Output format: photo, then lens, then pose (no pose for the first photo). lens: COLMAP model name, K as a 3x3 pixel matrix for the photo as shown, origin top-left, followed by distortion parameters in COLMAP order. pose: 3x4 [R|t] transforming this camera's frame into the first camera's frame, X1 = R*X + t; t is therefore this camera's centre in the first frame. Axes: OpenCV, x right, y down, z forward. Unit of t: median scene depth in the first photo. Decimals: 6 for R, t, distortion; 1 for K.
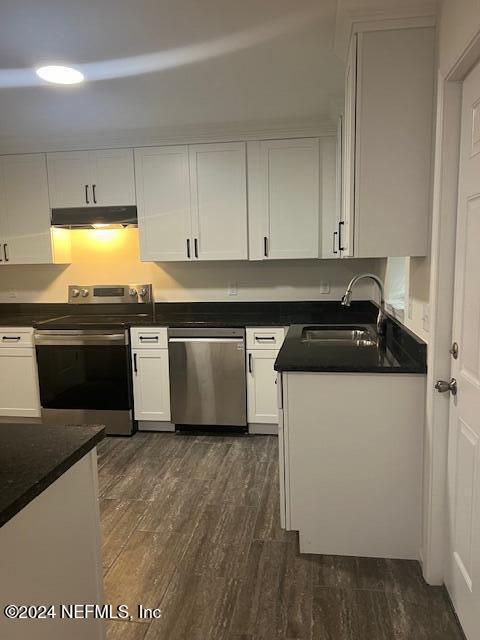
lens RADIAL K [[482.4, 0, 246.4], [0, 482.4, 322.0], [0, 0, 1]] dist [0.043825, -0.043883]
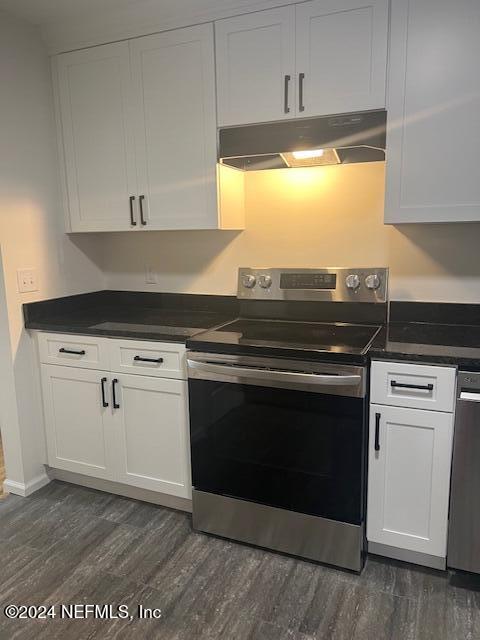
lens RADIAL K [[482.4, 0, 237.3], [0, 482.4, 320.6], [0, 0, 1]] dist [0.043825, -0.043883]
pose [[0.965588, 0.050464, -0.255135, -0.234466], [-0.034519, 0.997183, 0.066593, -0.053919], [0.257777, -0.055494, 0.964610, 0.470203]]
